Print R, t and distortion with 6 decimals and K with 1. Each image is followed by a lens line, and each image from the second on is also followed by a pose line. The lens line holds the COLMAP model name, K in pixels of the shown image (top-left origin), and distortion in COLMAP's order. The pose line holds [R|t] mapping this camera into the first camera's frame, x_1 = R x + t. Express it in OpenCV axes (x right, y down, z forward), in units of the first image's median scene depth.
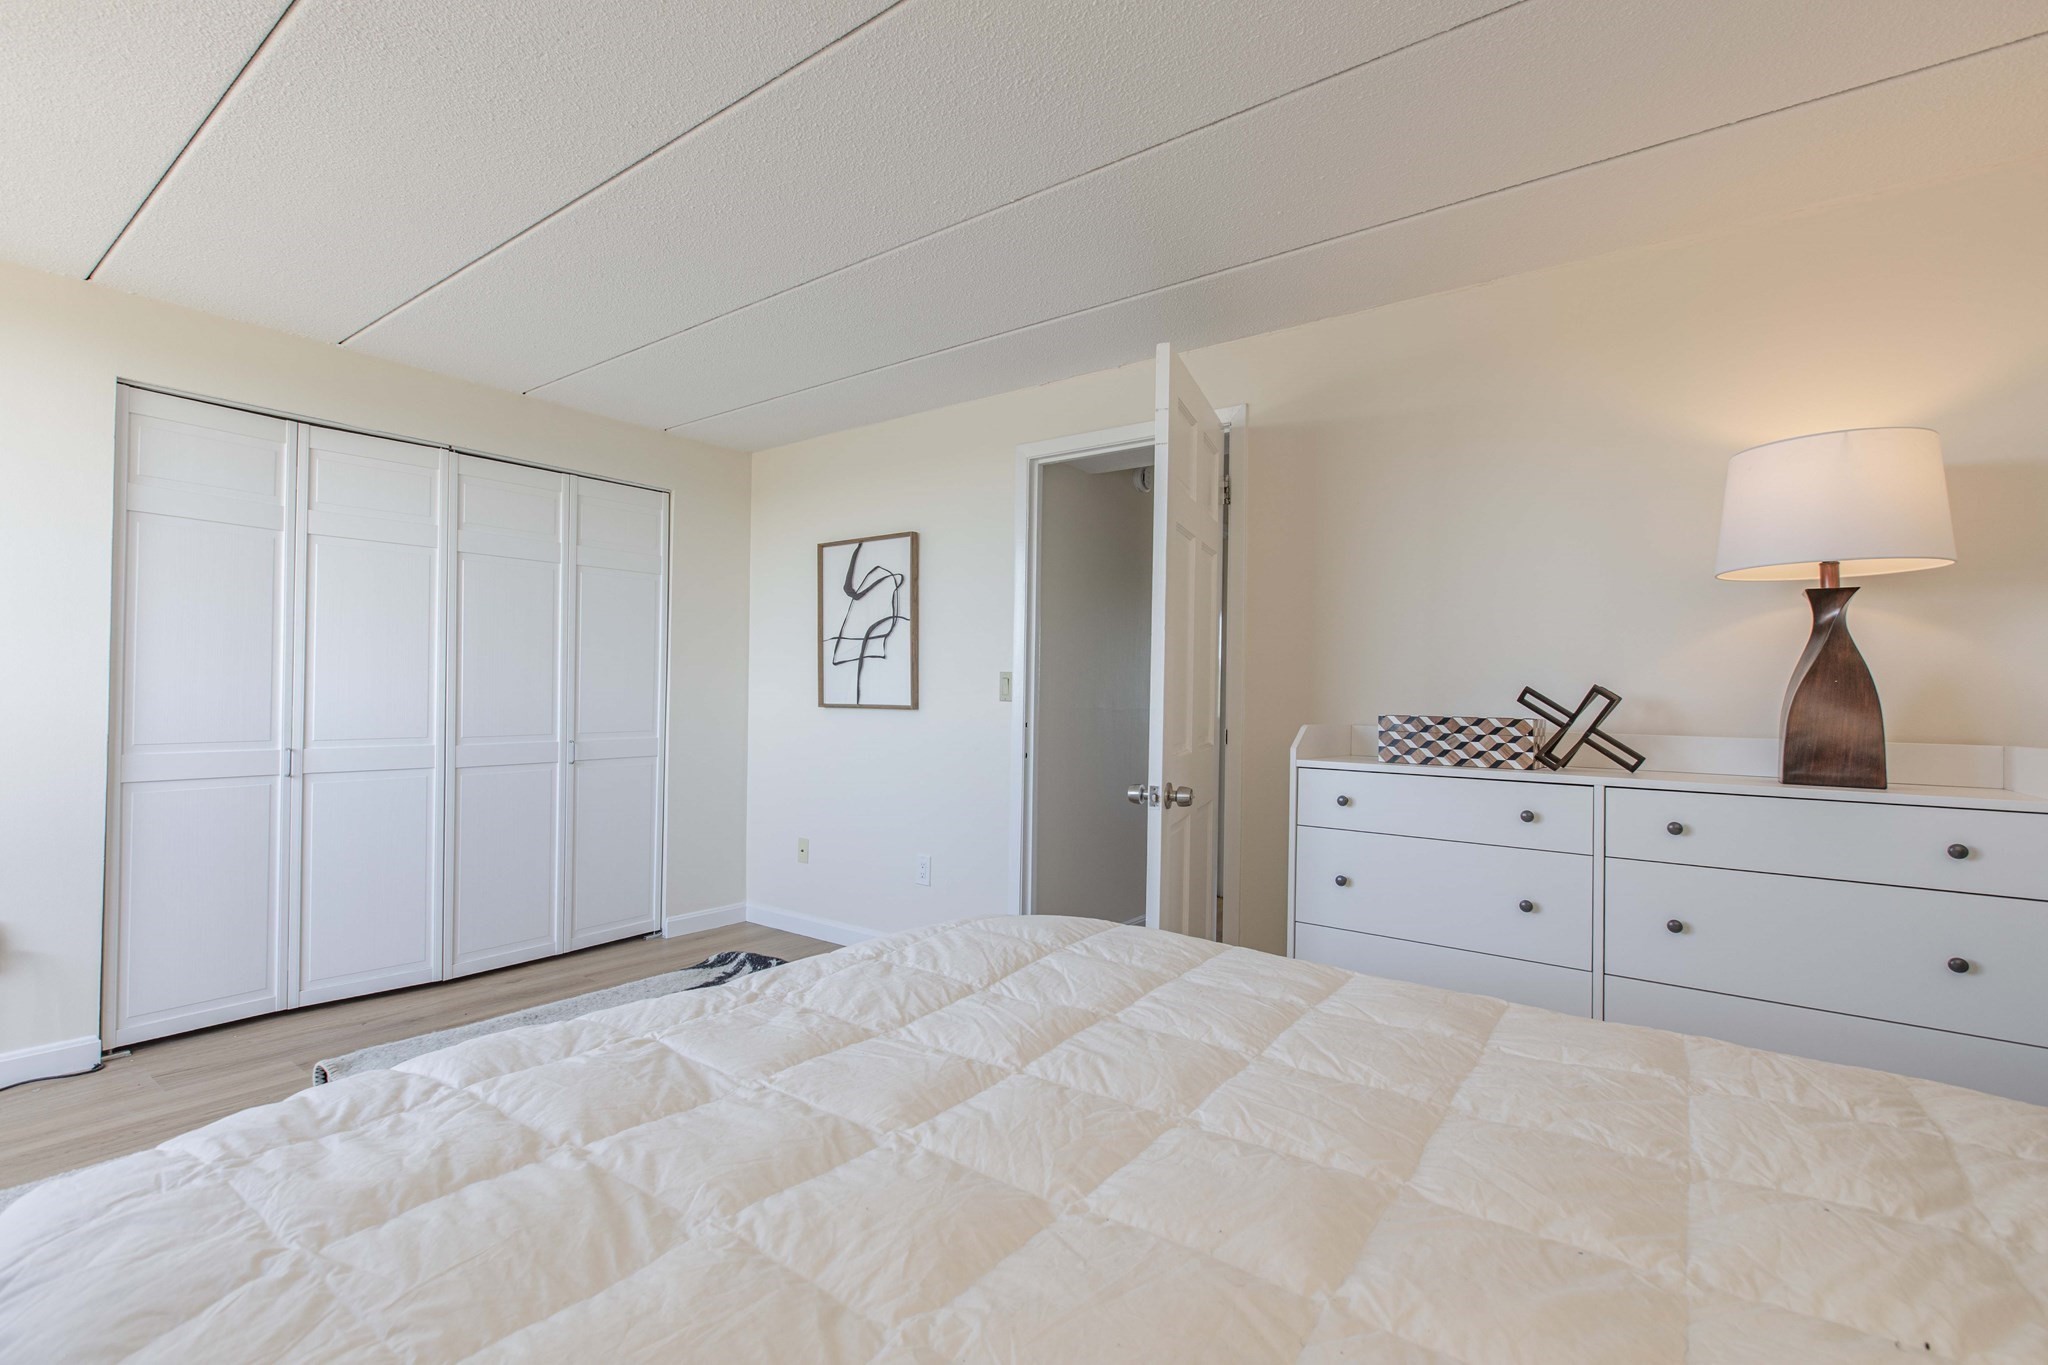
lens RADIAL K [[936.7, 0, 1030.7], [0, 936.7, 687.9], [0, 0, 1]] dist [-0.002370, 0.000507]
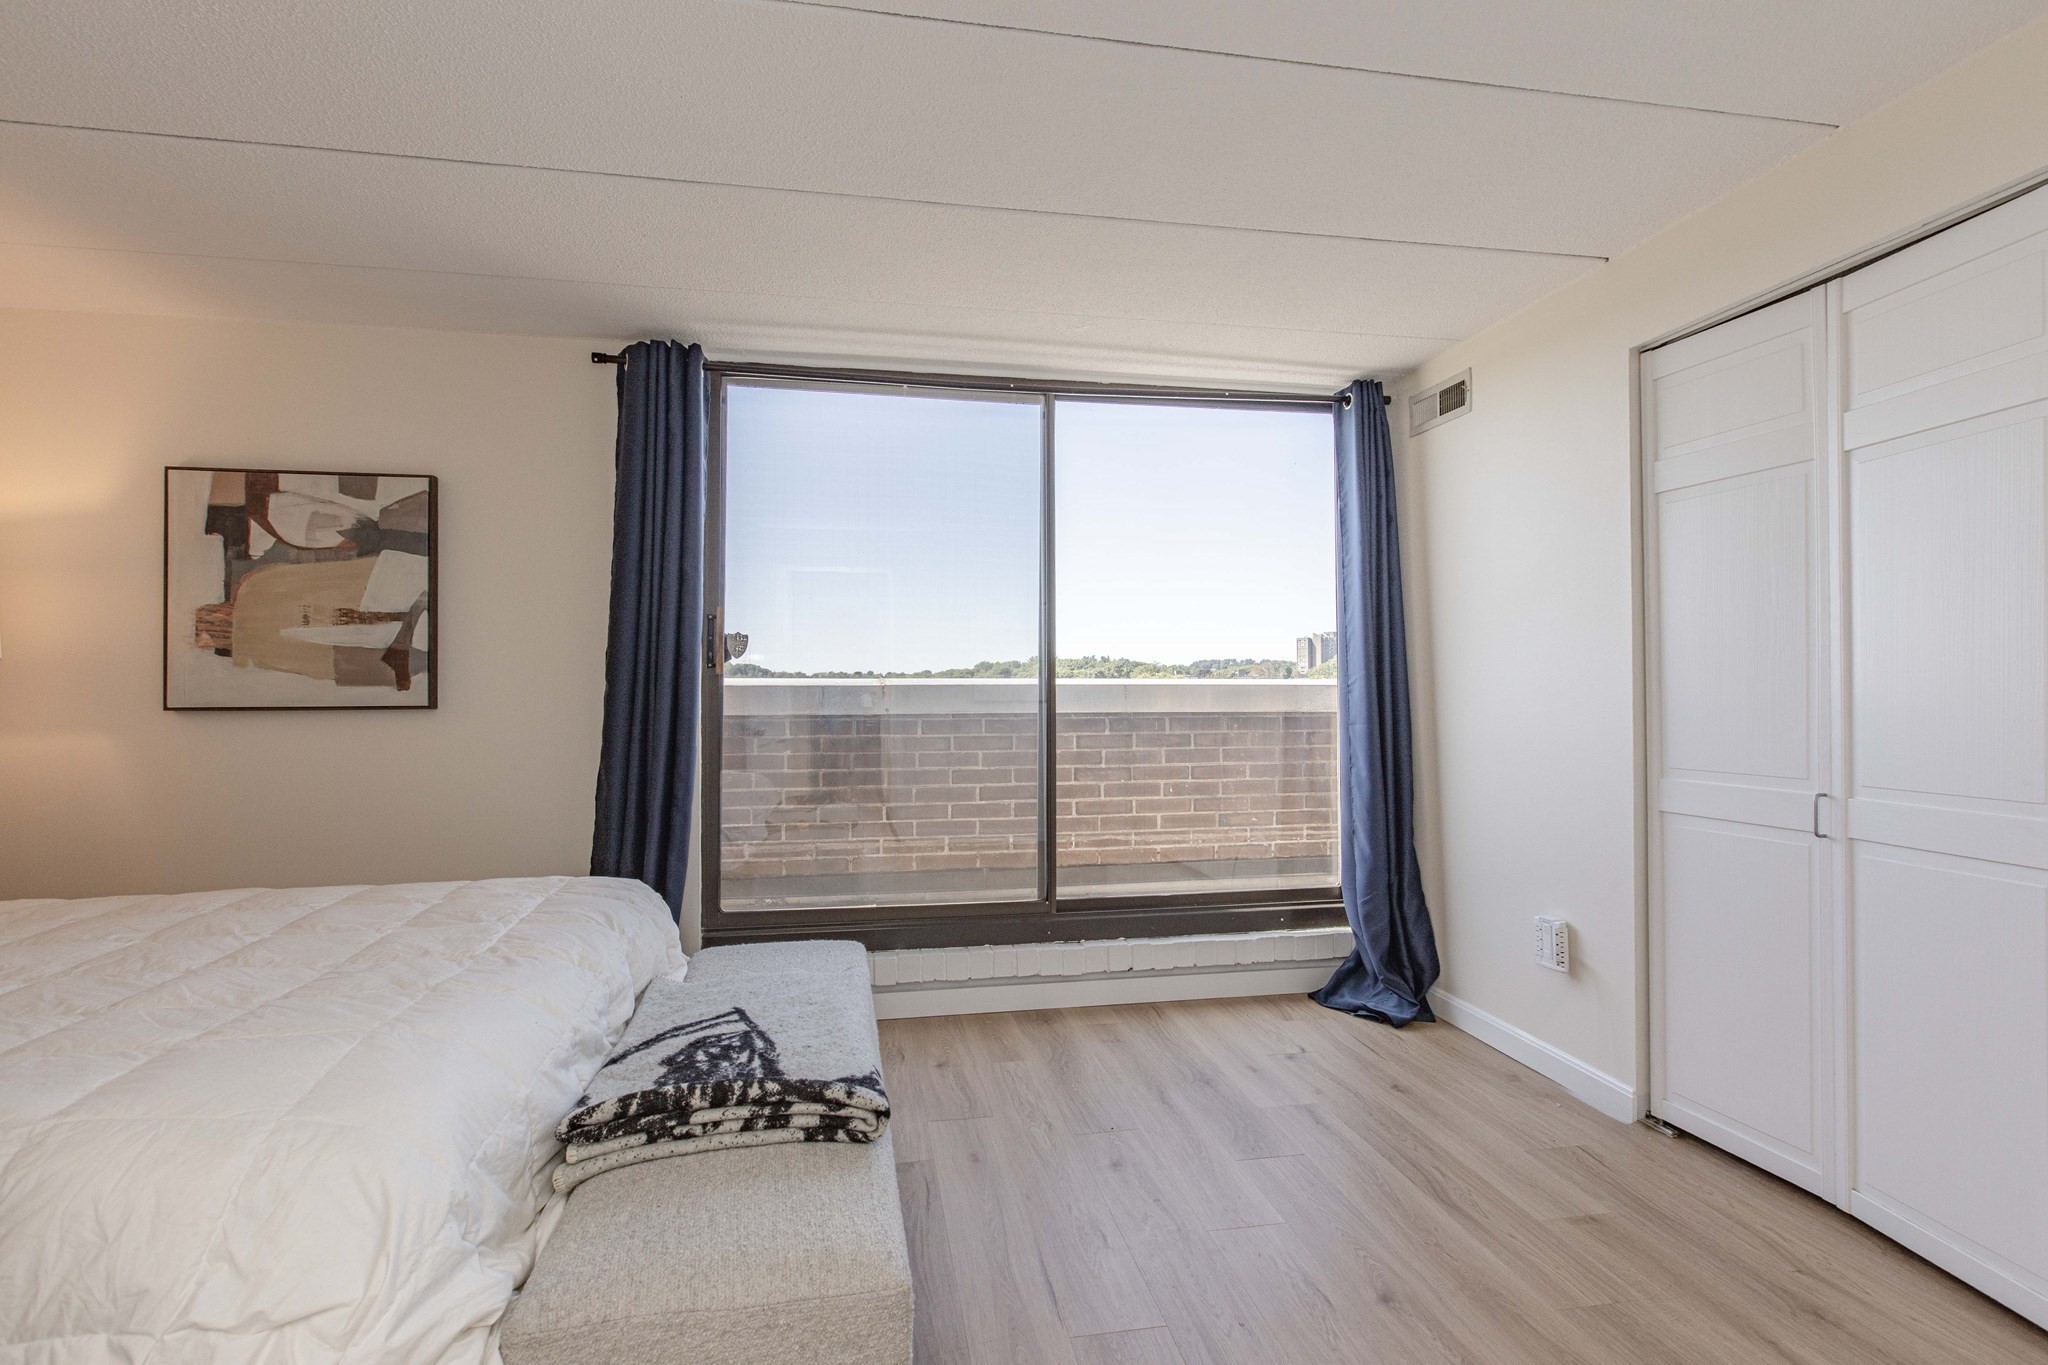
lens RADIAL K [[936.7, 0, 1002.2], [0, 936.7, 679.9], [0, 0, 1]] dist [-0.002370, 0.000507]
pose [[-0.690614, -0.019602, -0.722958, 0.067476], [-0.002065, 0.999682, -0.025133, 0.004328], [0.723221, -0.015864, -0.690434, 1.145581]]
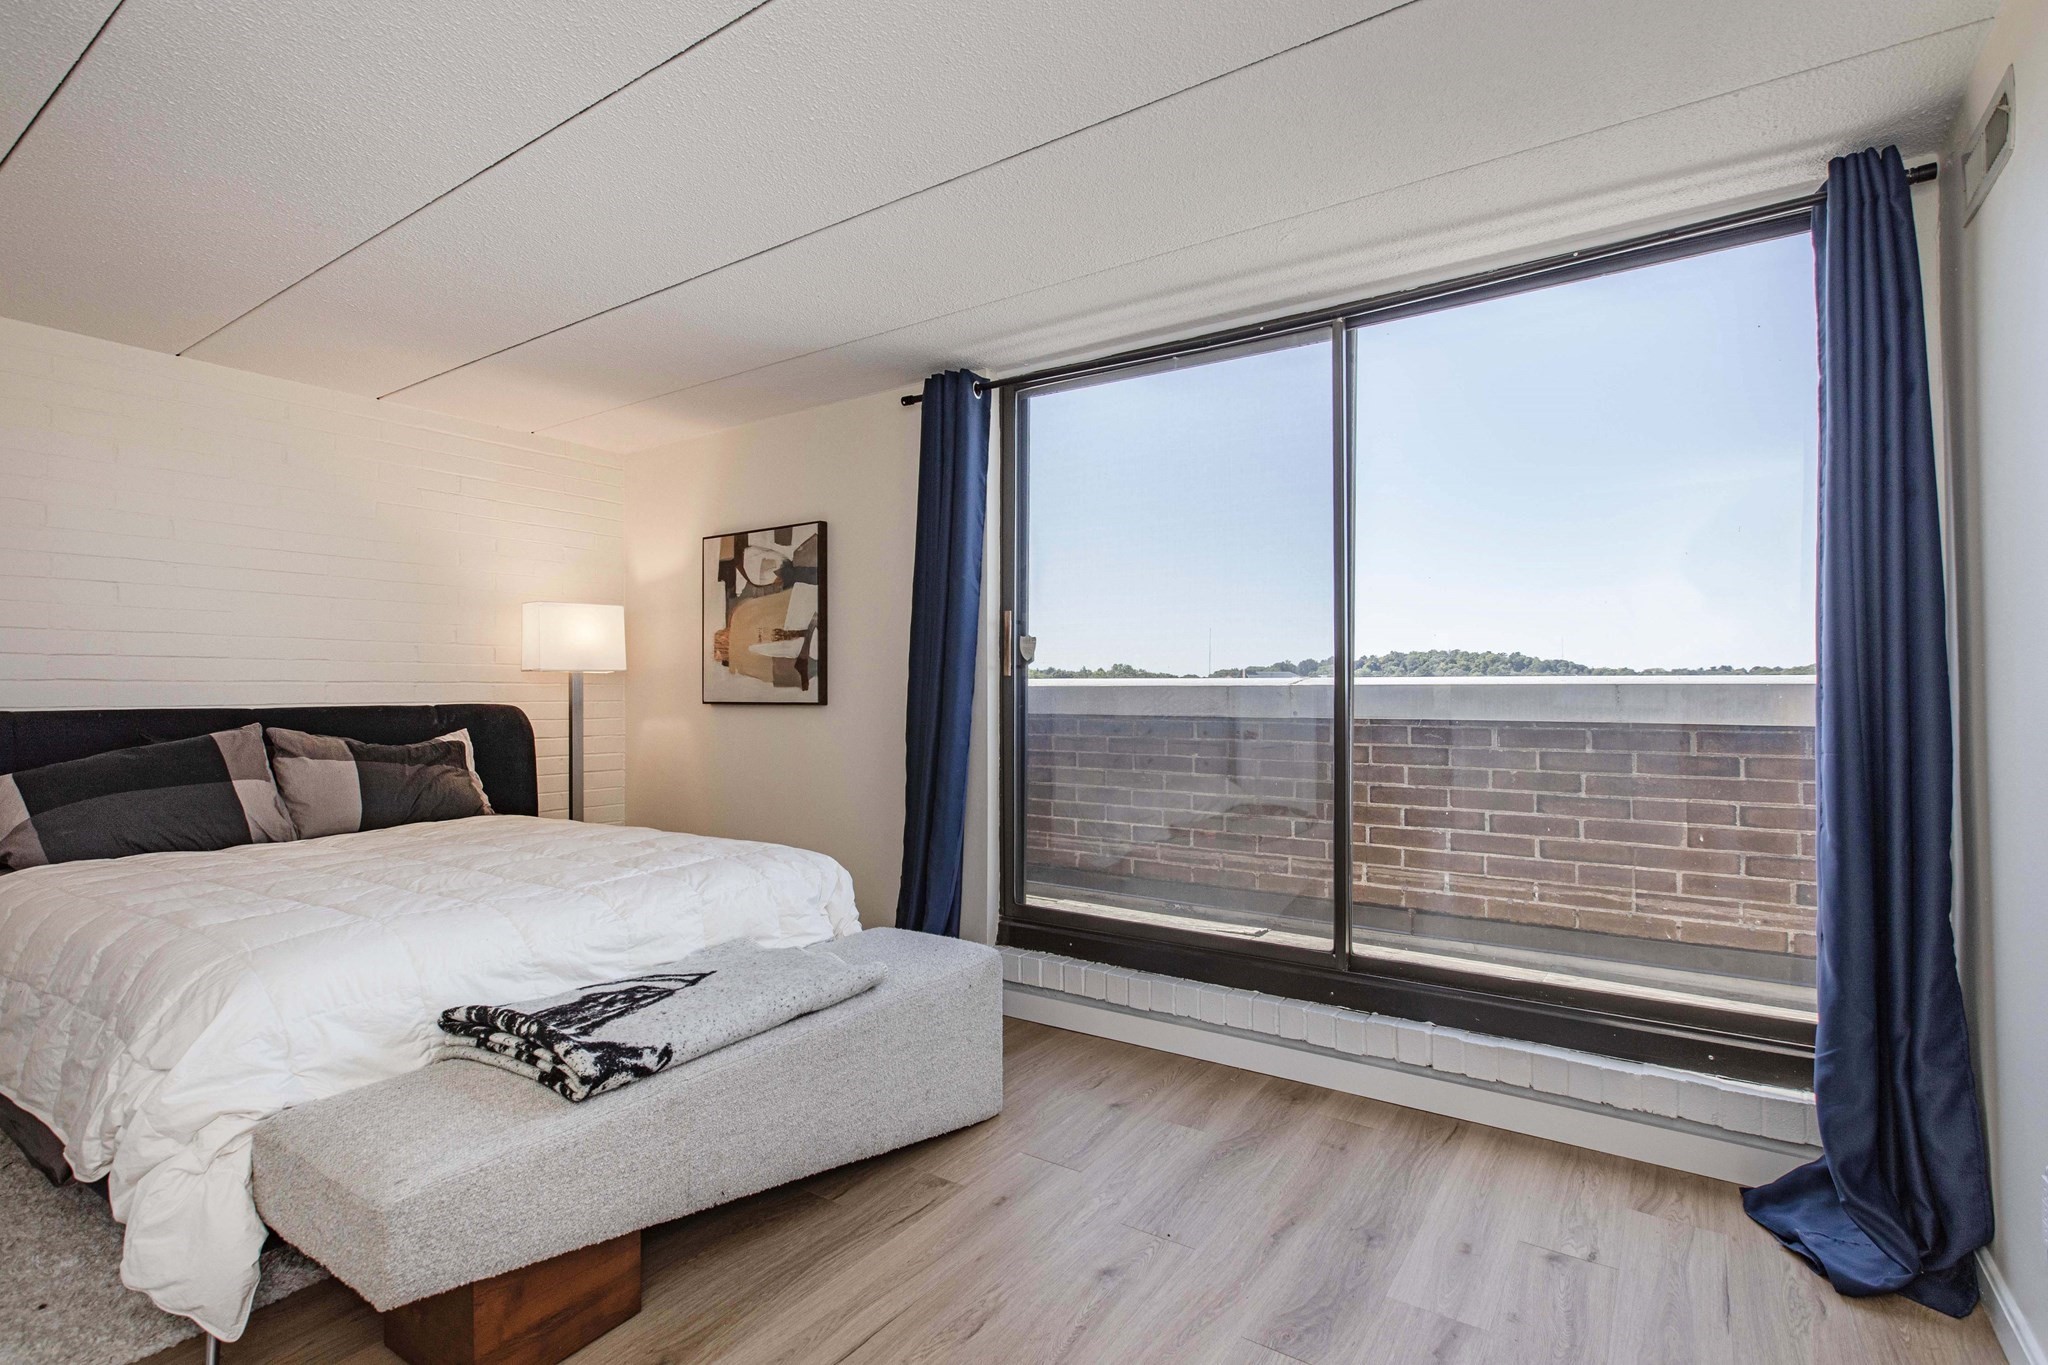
lens RADIAL K [[958.8, 0, 1056.6], [0, 958.8, 677.6], [0, 0, 1]] dist [0.003304, -0.000360]
pose [[-0.998655, -0.013512, -0.050058, -0.493116], [-0.012514, 0.999718, -0.020183, -0.003793], [0.050317, -0.019530, -0.998542, 1.328486]]
